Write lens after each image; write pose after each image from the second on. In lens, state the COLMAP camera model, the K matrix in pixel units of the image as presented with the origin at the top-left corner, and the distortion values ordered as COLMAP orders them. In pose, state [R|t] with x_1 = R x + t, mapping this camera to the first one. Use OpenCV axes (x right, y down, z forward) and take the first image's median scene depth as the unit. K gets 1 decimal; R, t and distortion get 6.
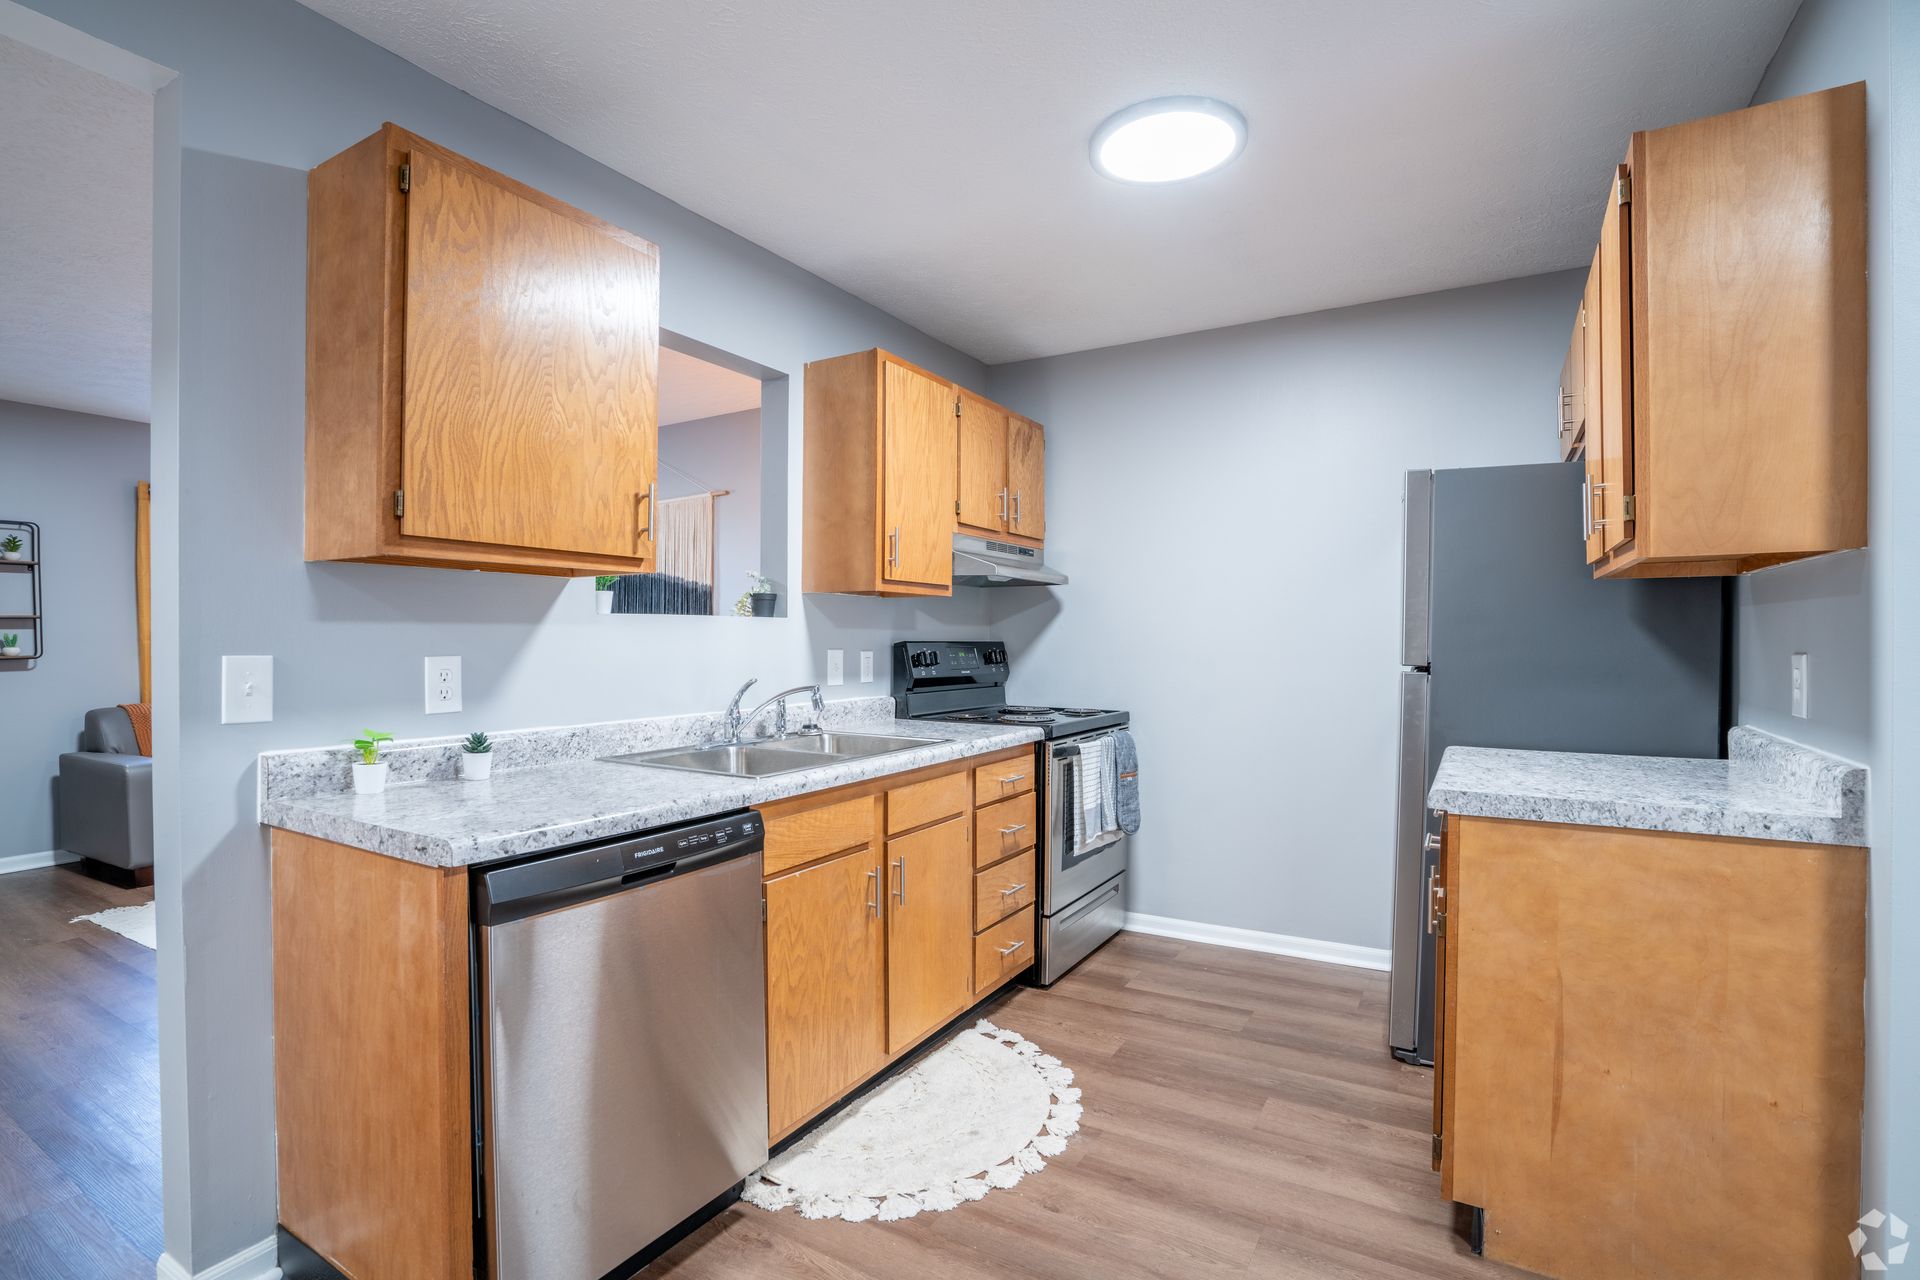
lens RADIAL K [[900.8, 0, 956.5], [0, 900.8, 641.9], [0, 0, 1]] dist [-0.006593, -0.001134]
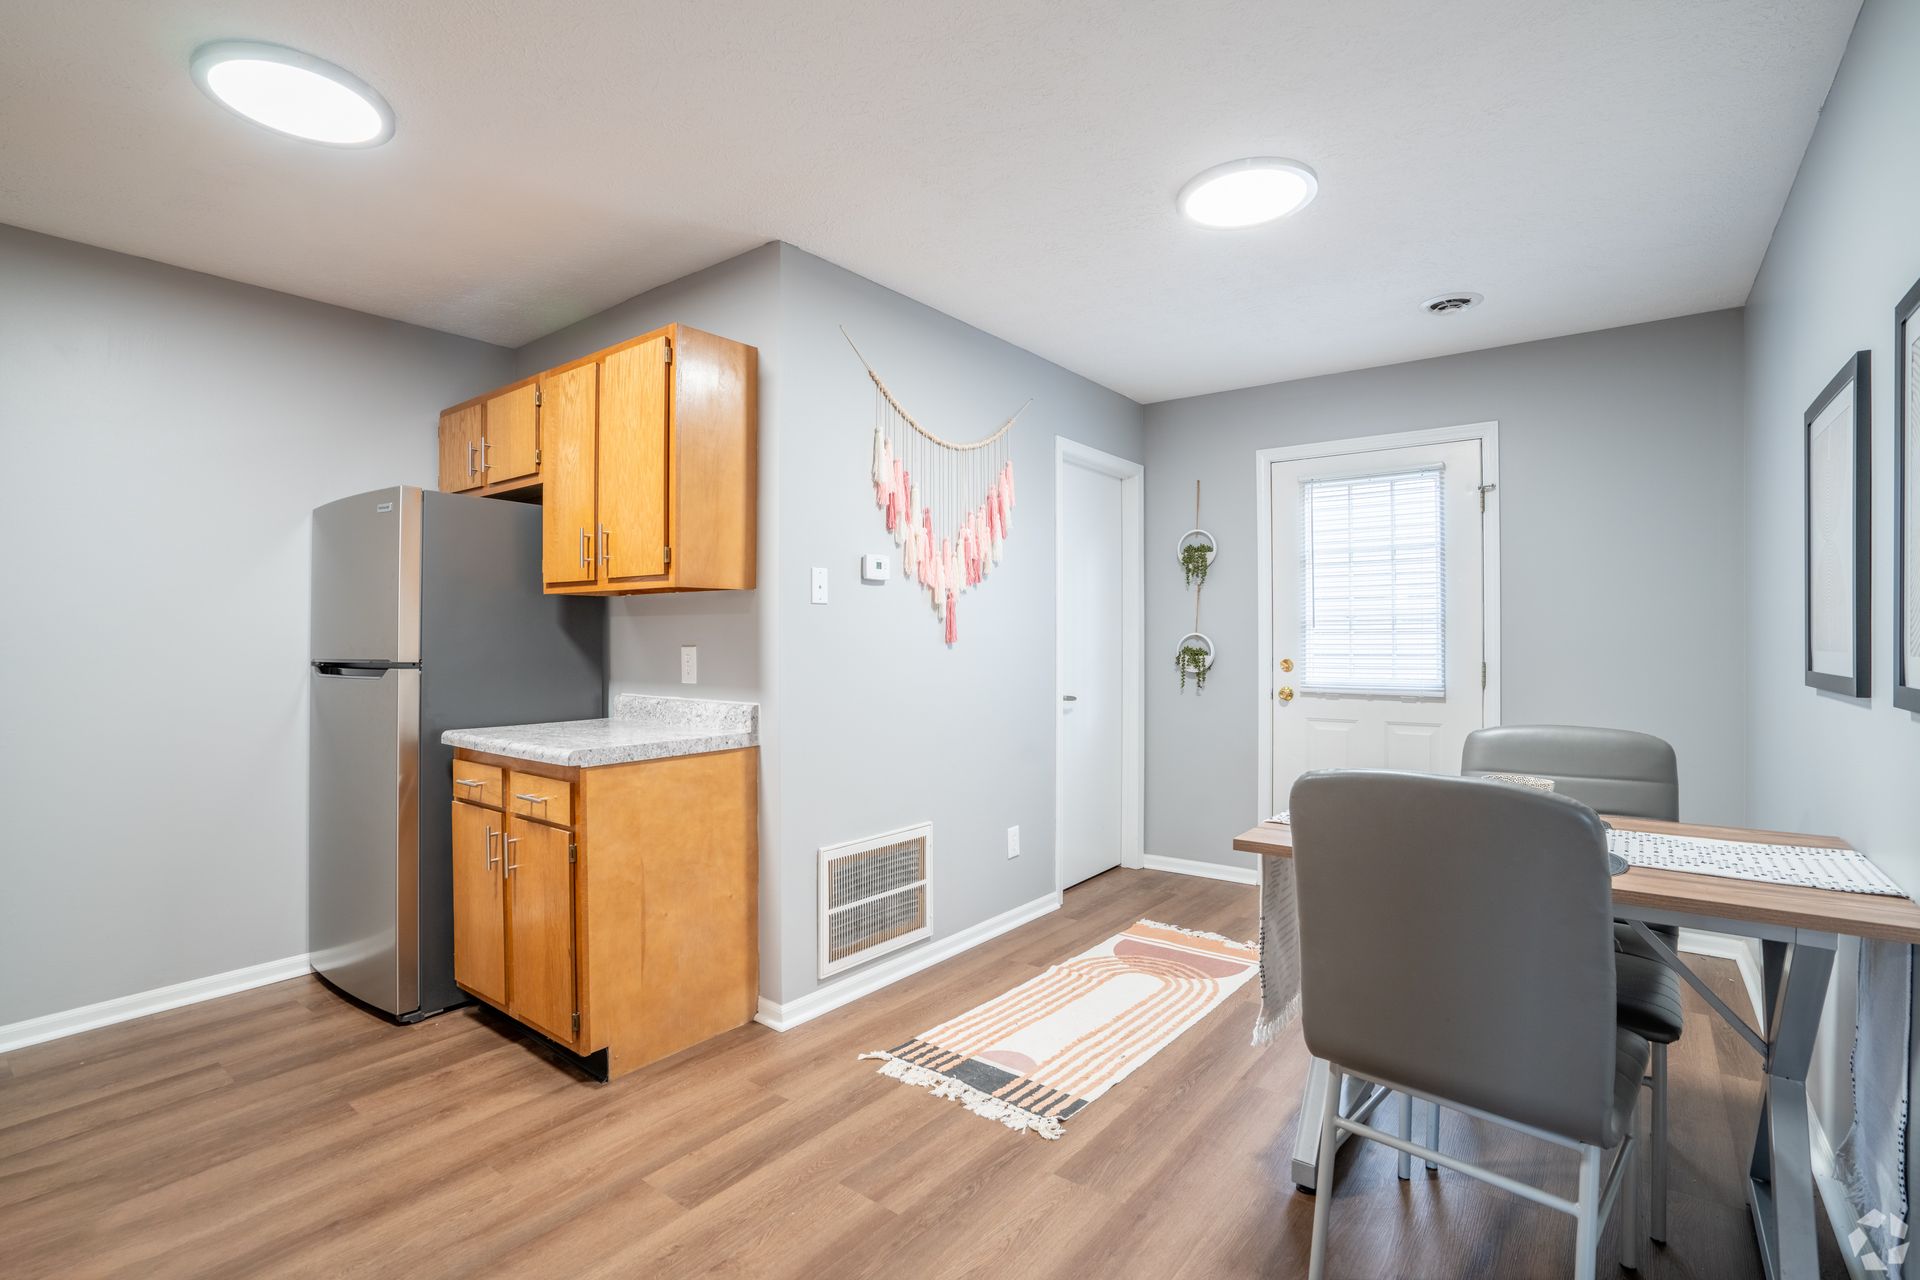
lens RADIAL K [[900.8, 0, 955.5], [0, 900.8, 639.1], [0, 0, 1]] dist [-0.006593, -0.001134]
pose [[0.125219, 0.001443, 0.992128, -0.711394], [0.005563, 0.999982, -0.002156, 0.005845], [-0.992114, 0.005789, 0.125208, 0.279442]]
